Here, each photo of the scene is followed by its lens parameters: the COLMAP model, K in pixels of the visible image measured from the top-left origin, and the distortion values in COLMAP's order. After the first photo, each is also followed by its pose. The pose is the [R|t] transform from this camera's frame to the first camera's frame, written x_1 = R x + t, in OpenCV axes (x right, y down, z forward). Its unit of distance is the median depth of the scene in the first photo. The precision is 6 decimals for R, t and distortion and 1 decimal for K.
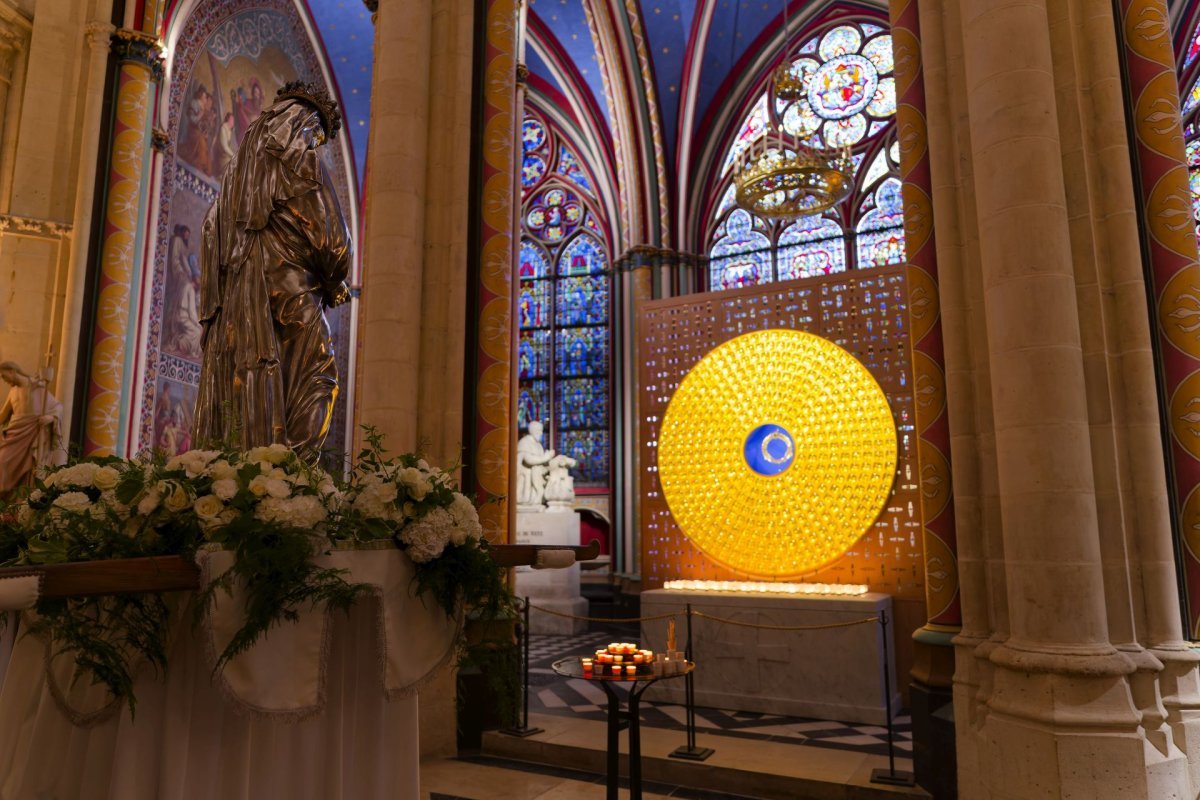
lens RADIAL K [[805.2, 0, 588.4], [0, 805.2, 405.3], [0, 0, 1]] dist [0.002651, -0.000407]
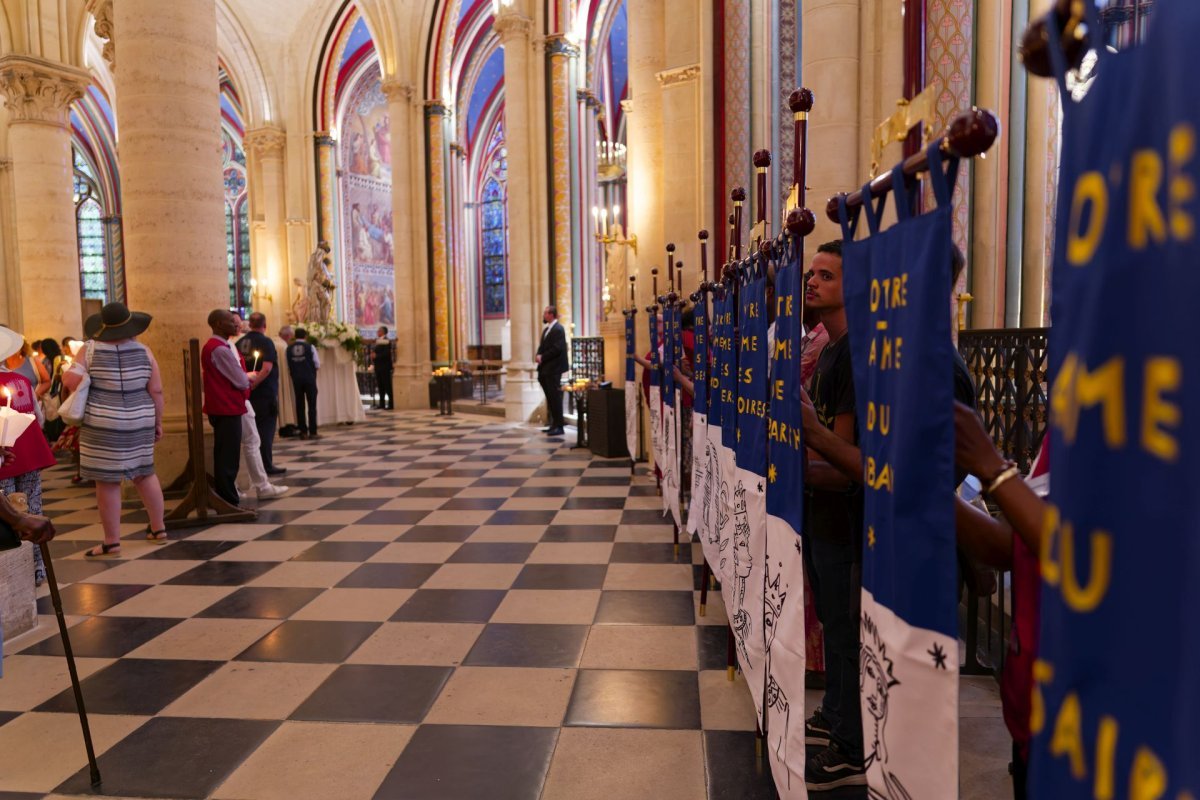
lens RADIAL K [[805.2, 0, 593.0], [0, 805.2, 398.2], [0, 0, 1]] dist [0.002651, -0.000407]
pose [[0.941284, 0.010043, -0.337465, 0.939825], [0.068569, 0.973038, 0.220216, -0.151943], [0.330578, -0.230425, 0.915217, -1.029052]]
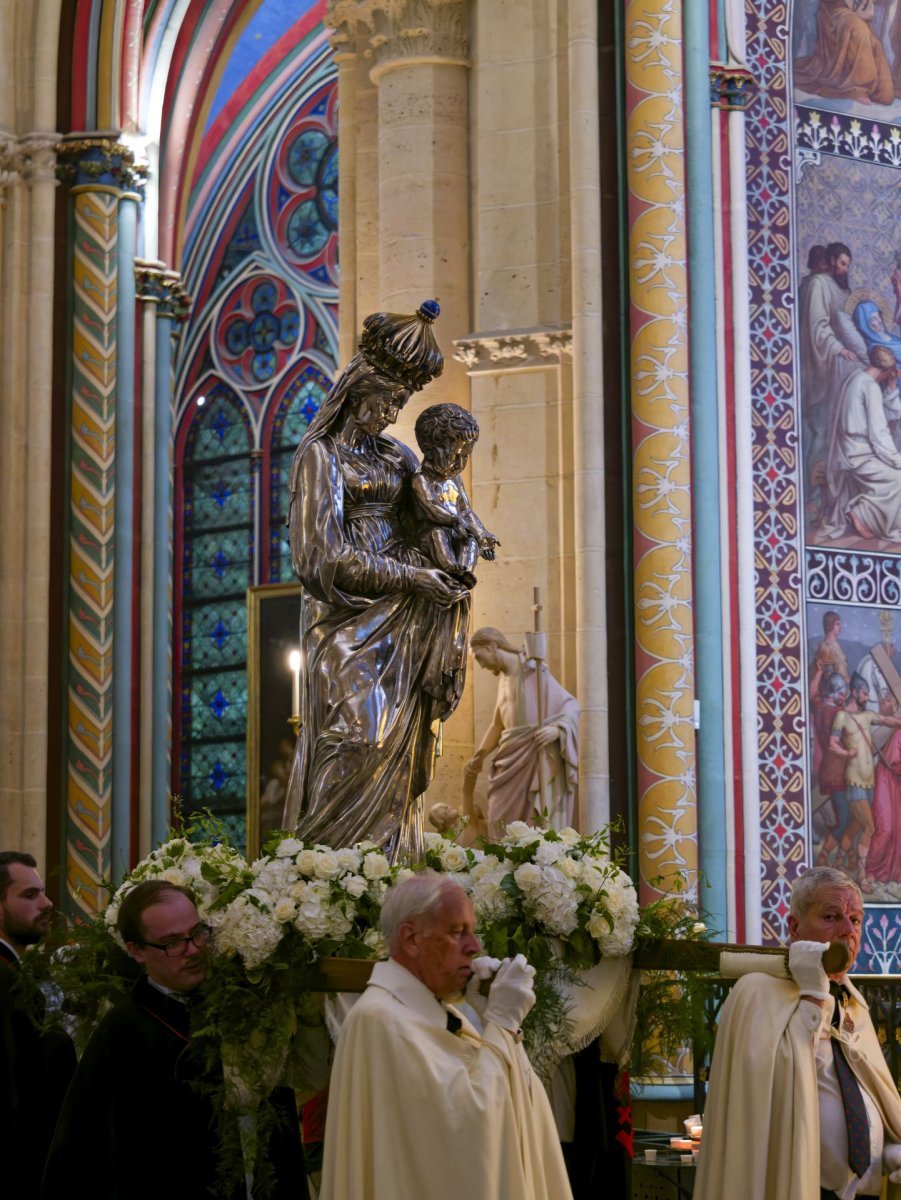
lens RADIAL K [[2796.2, 0, 452.8], [0, 2796.2, 602.7], [0, 0, 1]] dist [-0.009084, 0.000000]
pose [[0.650040, -0.102788, -0.752916, 0.499624], [0.127881, 0.991476, -0.024948, -0.022539], [0.749062, -0.080067, 0.657643, -0.160008]]
